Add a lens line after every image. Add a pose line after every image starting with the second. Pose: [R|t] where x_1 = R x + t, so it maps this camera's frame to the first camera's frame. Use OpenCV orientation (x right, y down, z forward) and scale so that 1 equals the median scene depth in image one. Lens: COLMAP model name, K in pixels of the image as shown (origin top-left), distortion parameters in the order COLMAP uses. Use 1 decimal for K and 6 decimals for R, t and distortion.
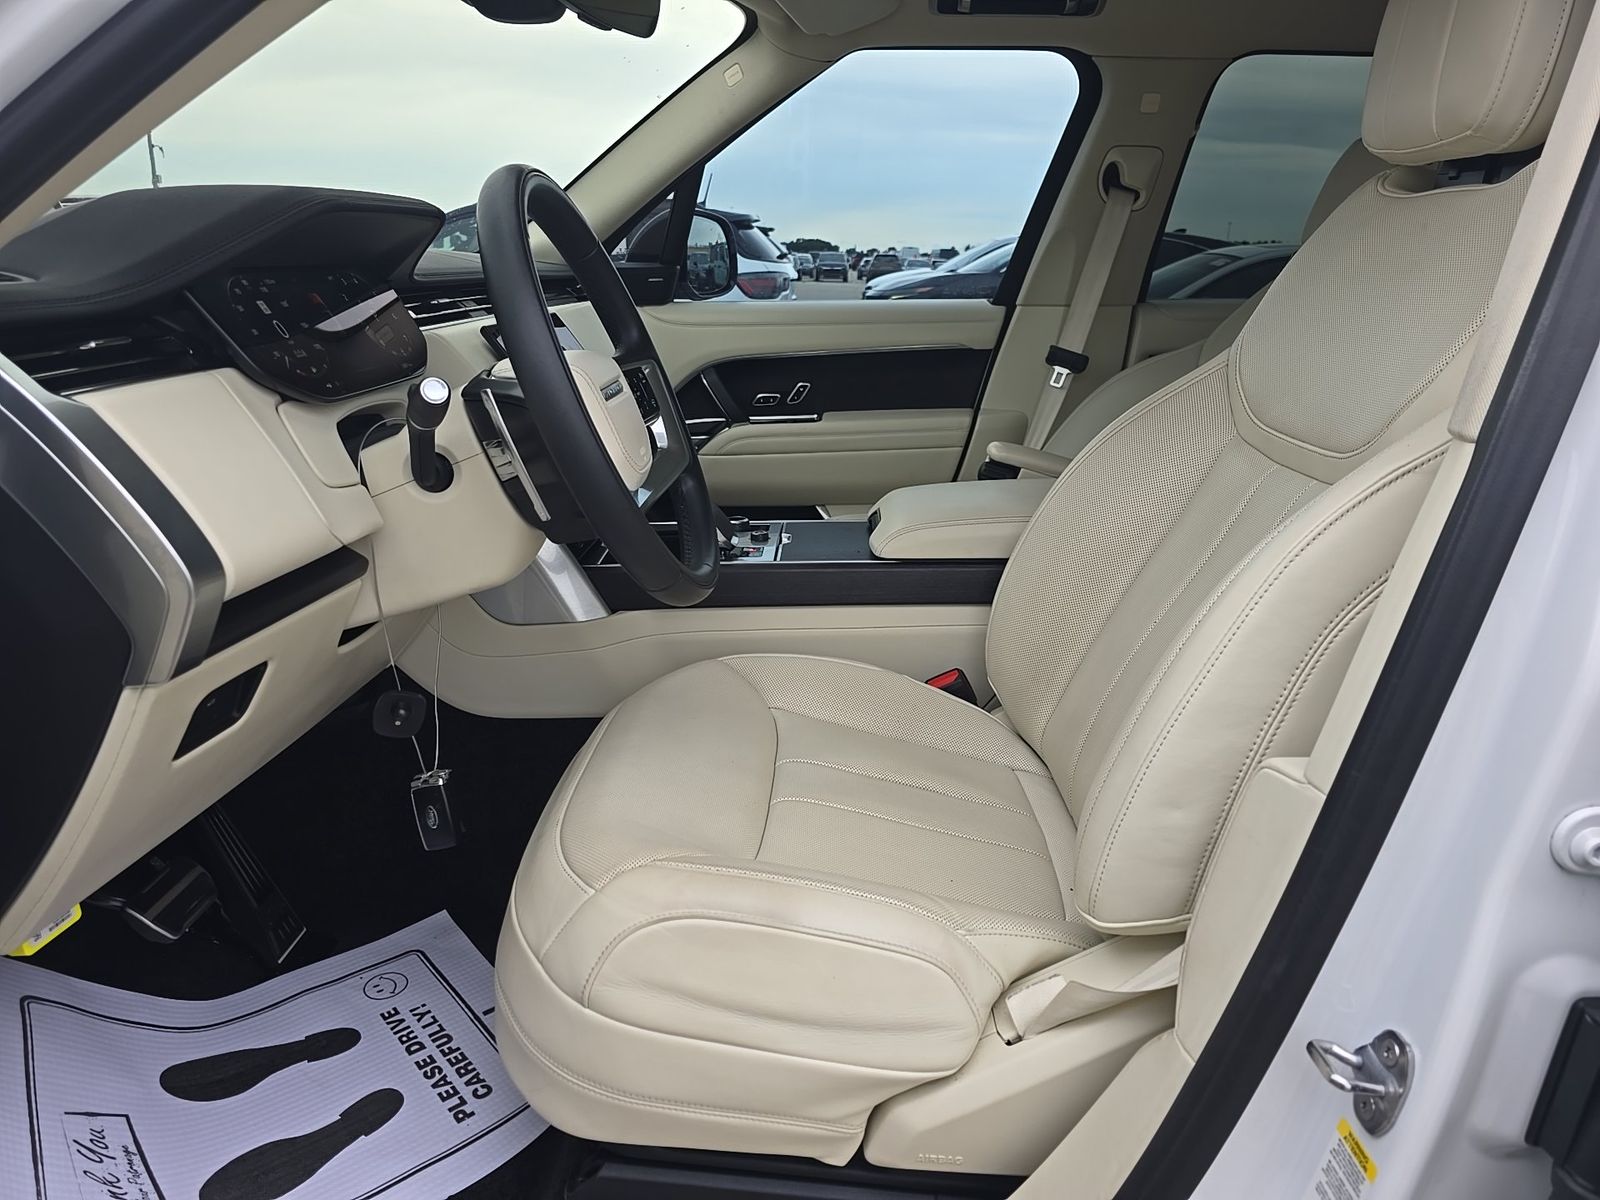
lens RADIAL K [[1056.8, 0, 800.2], [0, 1056.8, 604.2], [0, 0, 1]] dist [0.058077, -0.061549]
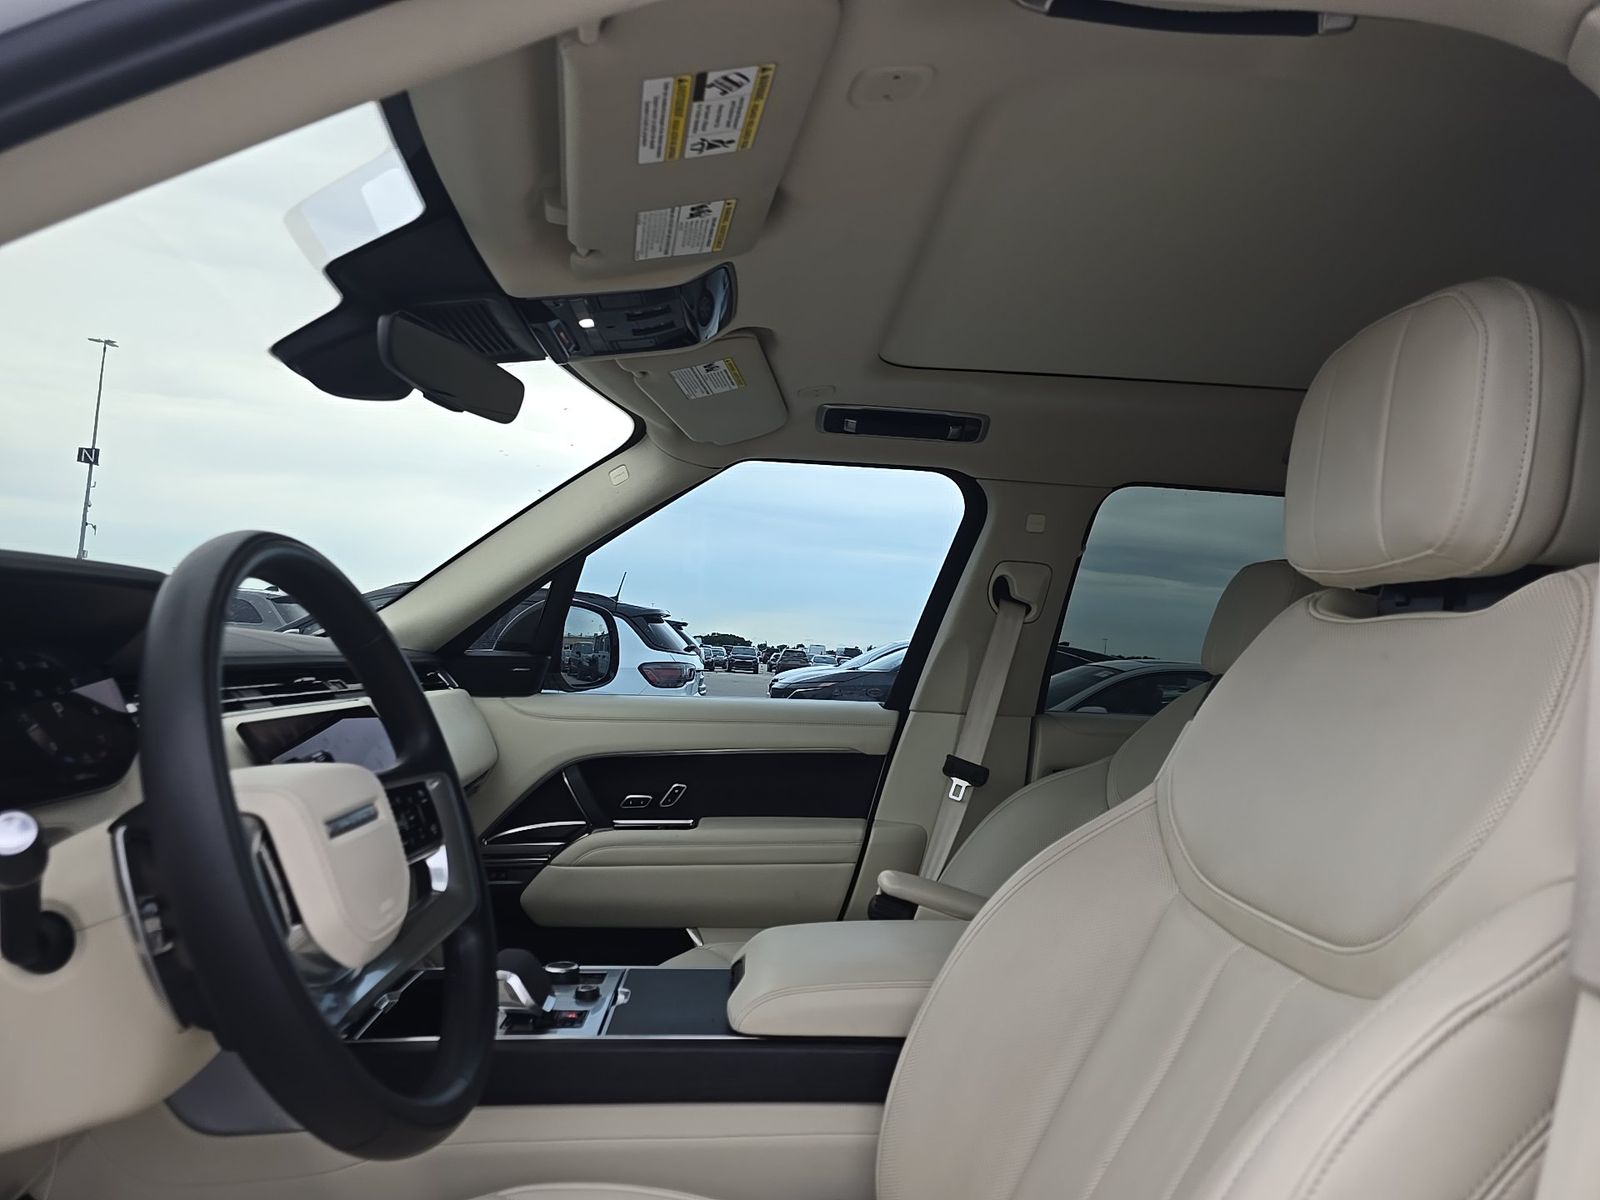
lens RADIAL K [[1056.8, 0, 800.2], [0, 1056.8, 604.2], [0, 0, 1]] dist [0.058077, -0.061549]
pose [[0.995552, 0.046323, 0.082044, 0.027052], [-0.014390, 0.935329, -0.353485, -0.039300], [-0.093112, 0.350732, 0.931835, 0.110526]]
